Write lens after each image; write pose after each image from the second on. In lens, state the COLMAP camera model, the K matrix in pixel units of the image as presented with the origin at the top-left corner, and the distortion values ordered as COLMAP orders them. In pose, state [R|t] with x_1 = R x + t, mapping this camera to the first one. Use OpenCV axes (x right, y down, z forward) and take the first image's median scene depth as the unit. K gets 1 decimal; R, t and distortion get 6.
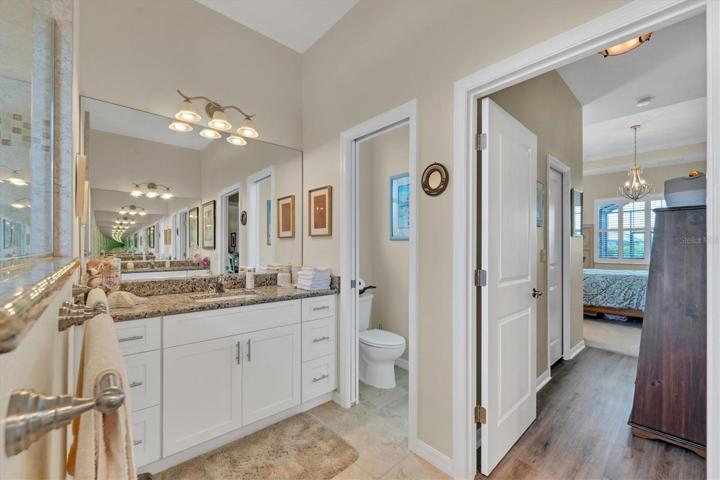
lens RADIAL K [[292.9, 0, 359.6], [0, 292.9, 246.4], [0, 0, 1]] dist [-0.006612, 0.000805]
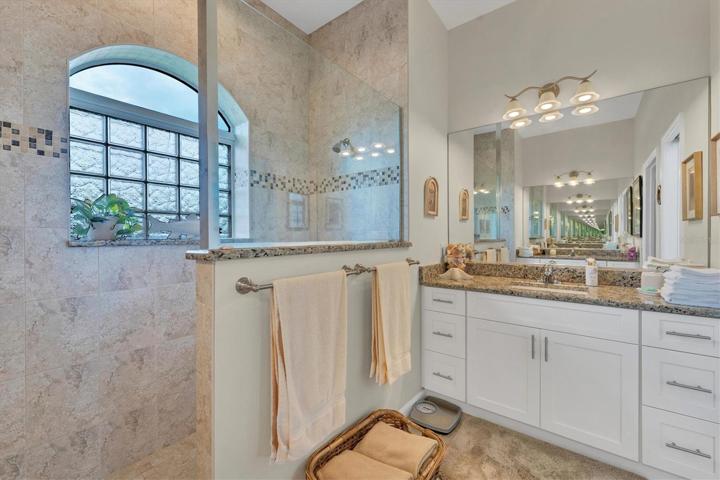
lens RADIAL K [[292.9, 0, 359.4], [0, 292.9, 237.3], [0, 0, 1]] dist [-0.006612, 0.000805]
pose [[0.175714, 0.002570, -0.984438, 0.346023], [0.008960, 0.999951, 0.004210, -0.001279], [0.984401, -0.009560, 0.175682, 0.229809]]
